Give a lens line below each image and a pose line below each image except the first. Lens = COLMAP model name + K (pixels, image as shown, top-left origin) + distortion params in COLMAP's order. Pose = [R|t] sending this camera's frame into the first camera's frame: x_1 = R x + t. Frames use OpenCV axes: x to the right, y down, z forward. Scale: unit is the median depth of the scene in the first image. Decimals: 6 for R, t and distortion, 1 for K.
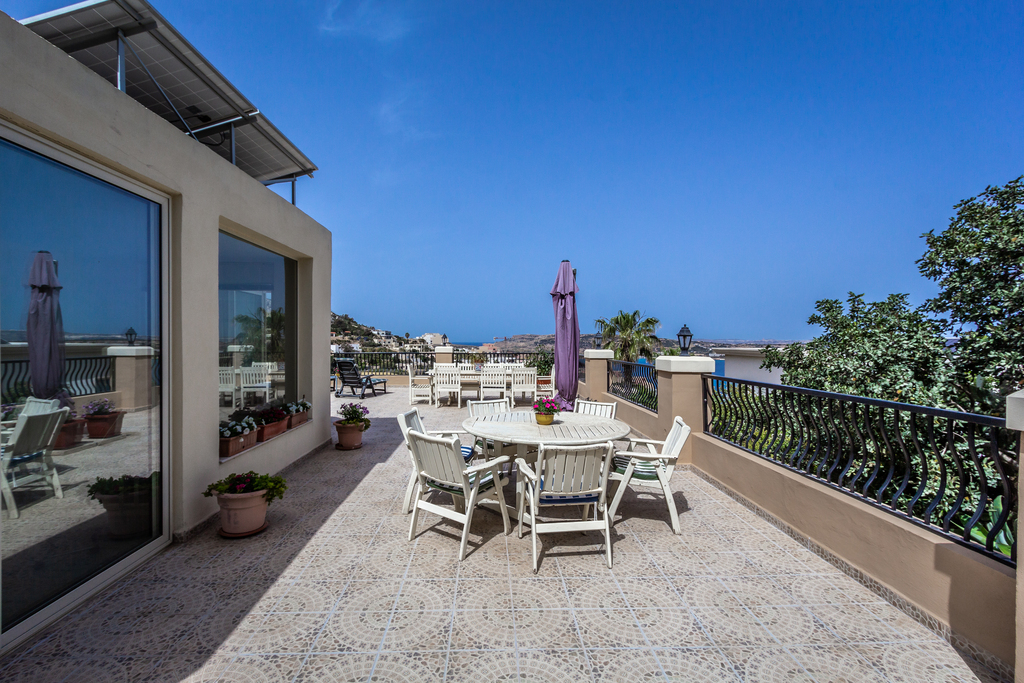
lens RADIAL K [[474.4, 0, 498.3], [0, 474.4, 341.5], [0, 0, 1]] dist [0.001224, 0.003485]
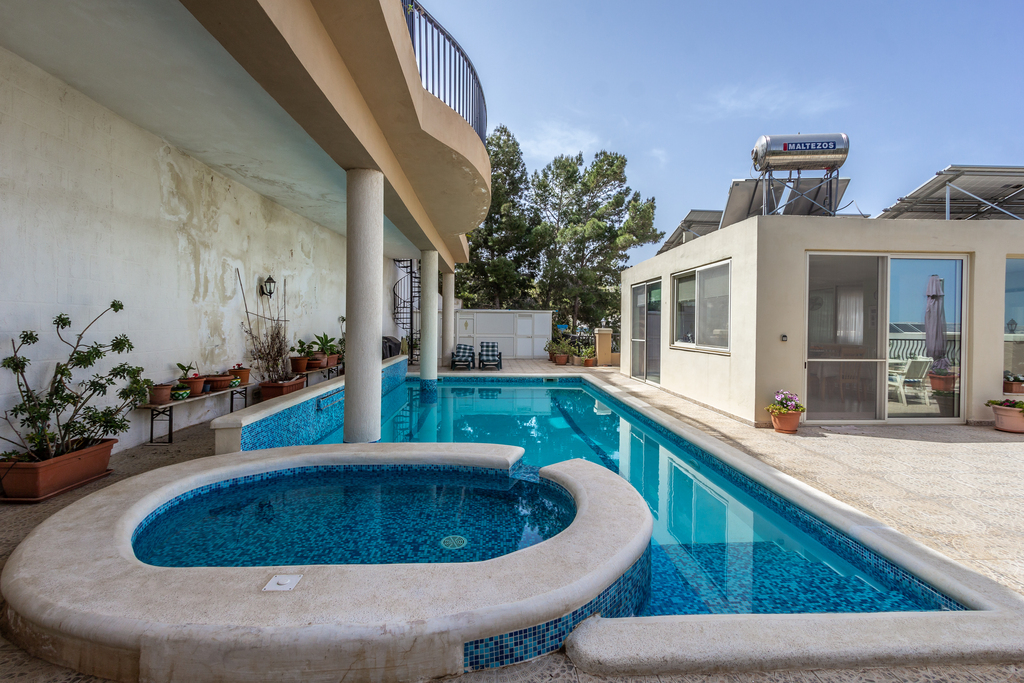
lens RADIAL K [[474.4, 0, 510.9], [0, 474.4, 336.7], [0, 0, 1]] dist [0.001224, 0.003485]
pose [[0.014752, 0.018991, -0.999711, 0.712610], [-0.012692, 0.999743, 0.018804, 0.019896], [0.999811, 0.012411, 0.014989, -0.530555]]
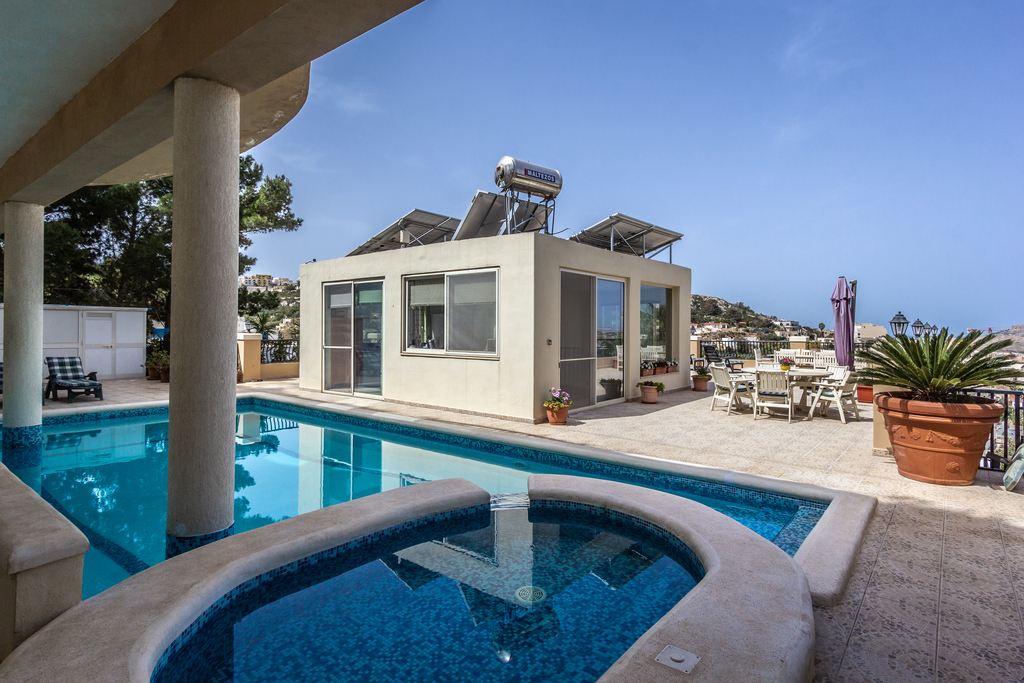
lens RADIAL K [[546.4, 0, 512.6], [0, 546.4, 333.8], [0, 0, 1]] dist [-0.000423, 0.000518]
pose [[0.758236, 0.003464, -0.651971, 0.494577], [-0.003752, 0.999993, 0.000948, 0.012476], [0.651970, 0.001727, 0.758243, -1.026677]]
